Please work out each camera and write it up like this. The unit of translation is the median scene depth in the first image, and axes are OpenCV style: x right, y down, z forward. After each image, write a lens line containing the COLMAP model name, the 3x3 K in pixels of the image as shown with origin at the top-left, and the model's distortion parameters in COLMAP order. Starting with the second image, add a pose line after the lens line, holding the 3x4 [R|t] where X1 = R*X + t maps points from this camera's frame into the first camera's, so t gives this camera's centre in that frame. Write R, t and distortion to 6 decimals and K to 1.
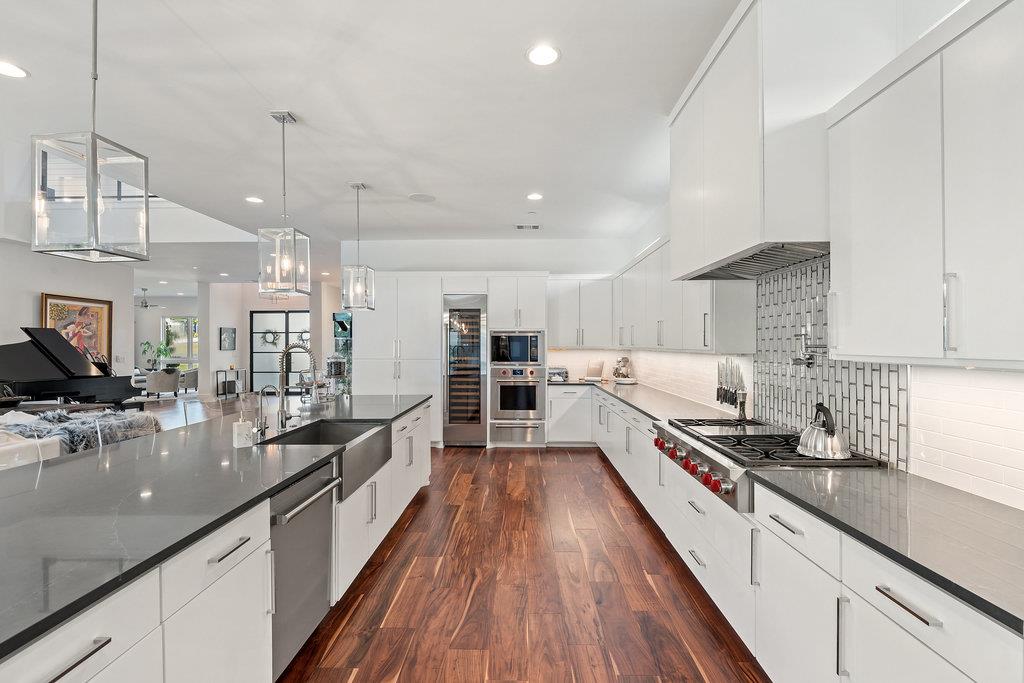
lens RADIAL K [[467.7, 0, 511.6], [0, 467.7, 343.3], [0, 0, 1]] dist [-0.002597, -0.002135]
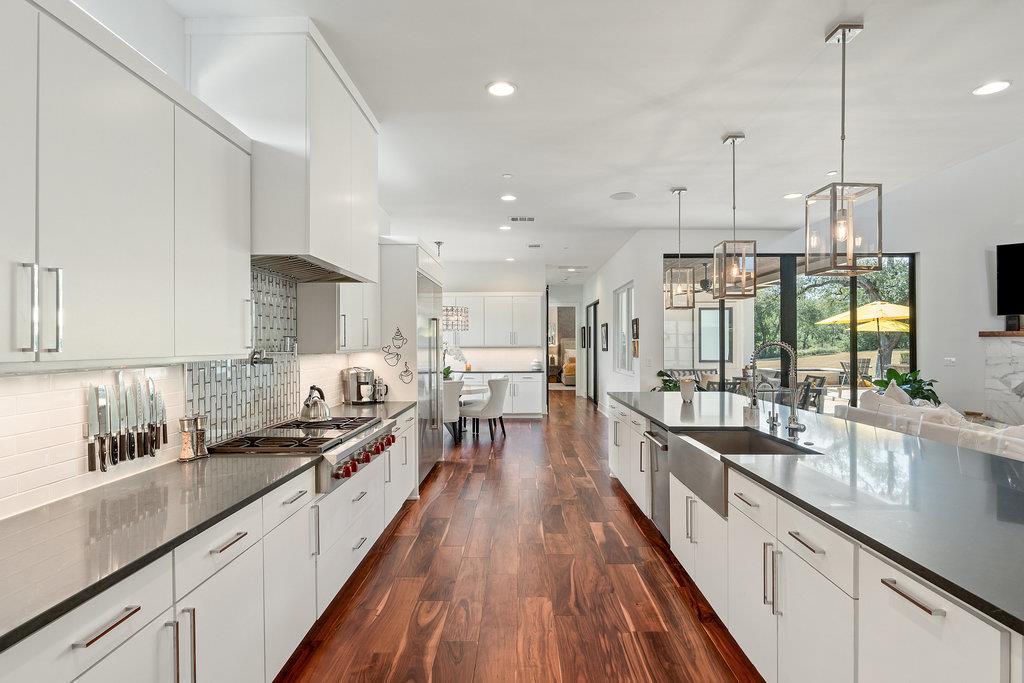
lens RADIAL K [[533.5, 0, 514.2], [0, 533.5, 343.3], [0, 0, 1]] dist [-0.001367, -0.000307]
pose [[-0.999871, 0.007171, -0.014382, 0.052710], [0.007191, 0.999973, -0.001316, 0.003616], [0.014372, -0.001420, -0.999896, 2.109529]]
